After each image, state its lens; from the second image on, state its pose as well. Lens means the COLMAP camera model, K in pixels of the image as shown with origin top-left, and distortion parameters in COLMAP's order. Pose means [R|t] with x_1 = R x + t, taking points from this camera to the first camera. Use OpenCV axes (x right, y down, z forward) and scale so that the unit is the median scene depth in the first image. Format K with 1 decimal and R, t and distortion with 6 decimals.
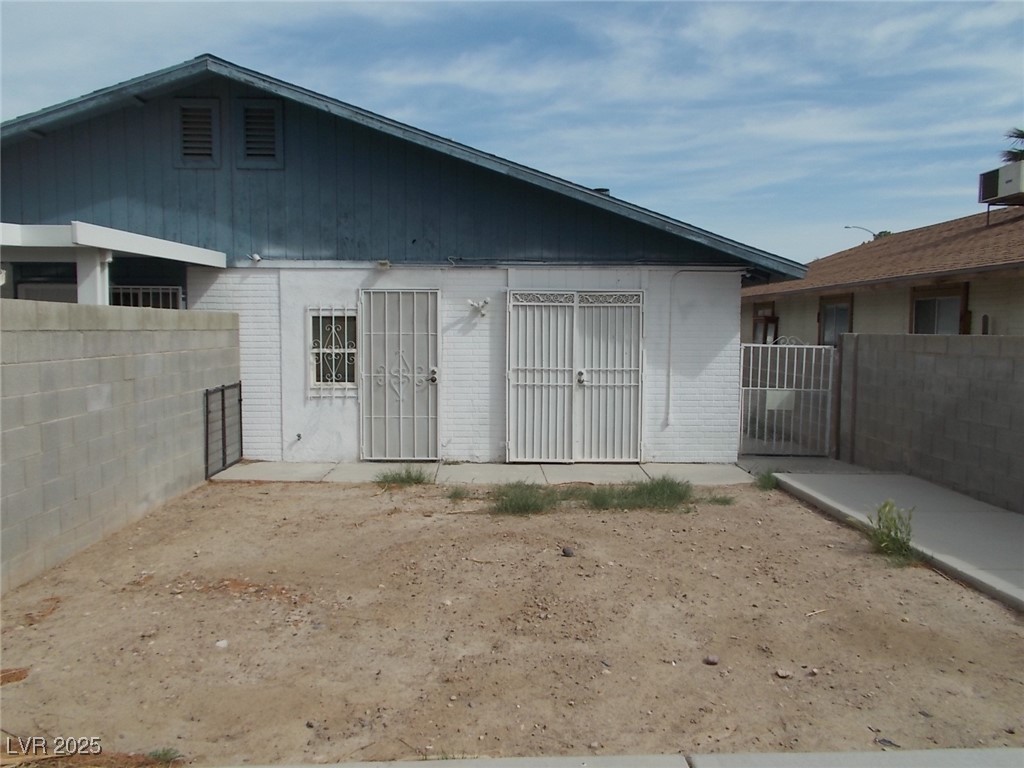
lens RADIAL K [[784.2, 0, 512.0], [0, 784.2, 384.0], [0, 0, 1]] dist [0.006142, -0.010270]
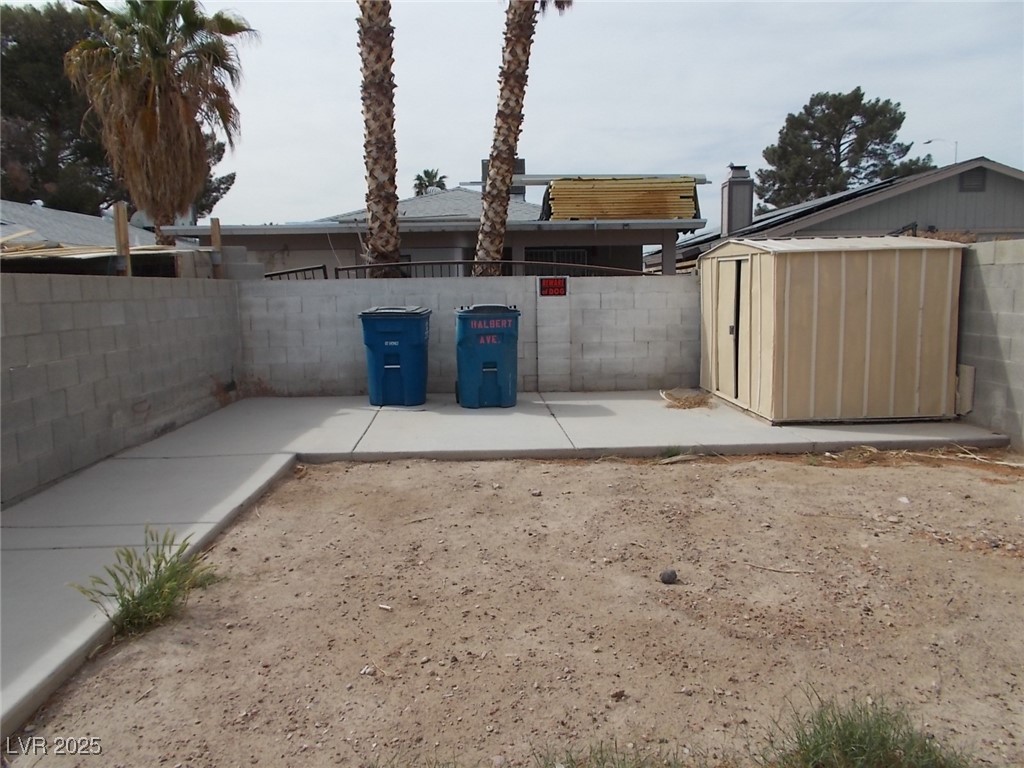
lens RADIAL K [[784.2, 0, 512.0], [0, 784.2, 384.0], [0, 0, 1]] dist [0.006142, -0.010270]
pose [[-0.999968, 0.007979, -0.001059, 0.229852], [0.007619, 0.980731, 0.195215, -0.096701], [0.002596, 0.195201, -0.980760, 1.819108]]
